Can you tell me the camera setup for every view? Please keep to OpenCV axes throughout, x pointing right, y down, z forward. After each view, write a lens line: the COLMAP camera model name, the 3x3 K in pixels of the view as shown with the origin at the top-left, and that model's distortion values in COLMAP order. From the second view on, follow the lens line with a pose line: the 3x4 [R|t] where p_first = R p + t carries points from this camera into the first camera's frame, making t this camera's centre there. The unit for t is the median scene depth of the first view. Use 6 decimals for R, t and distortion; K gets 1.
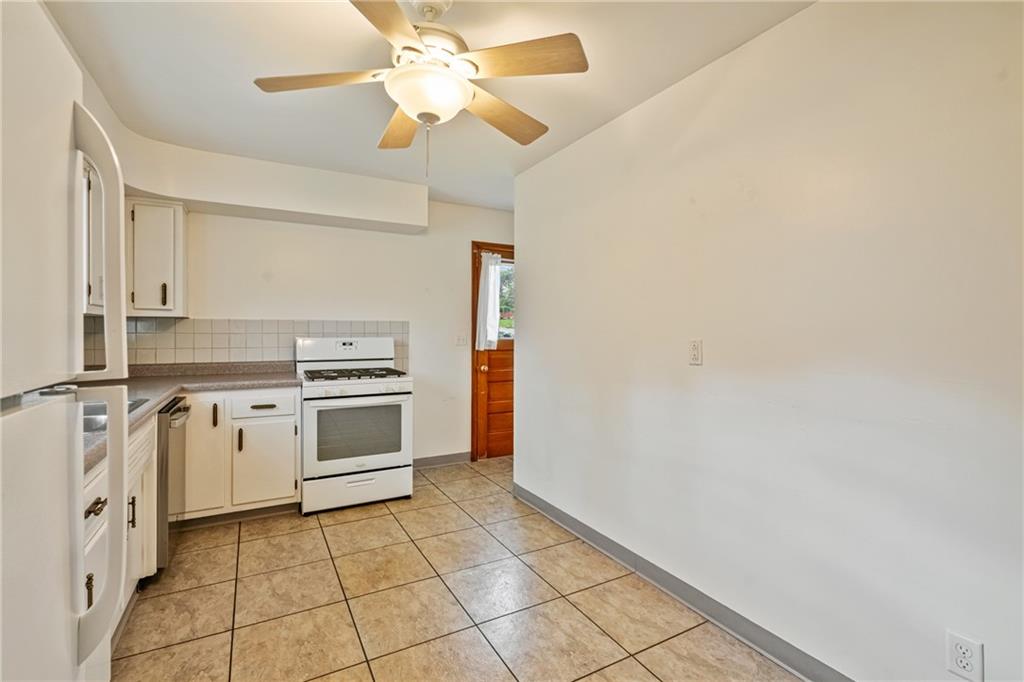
lens RADIAL K [[464.0, 0, 517.3], [0, 464.0, 331.2], [0, 0, 1]] dist [-0.011894, 0.002361]
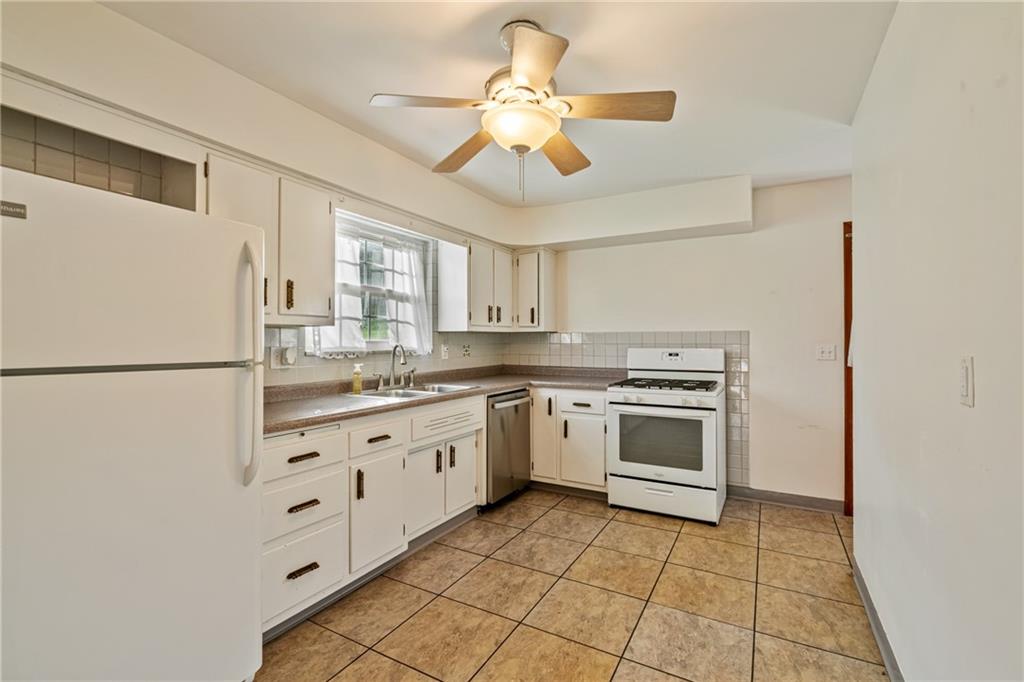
lens RADIAL K [[464.0, 0, 504.9], [0, 464.0, 339.5], [0, 0, 1]] dist [-0.011894, 0.002361]
pose [[0.510611, -0.006975, -0.859784, 0.396378], [0.000581, 0.999970, -0.007767, 0.002971], [0.859812, 0.003467, 0.510599, 0.215846]]
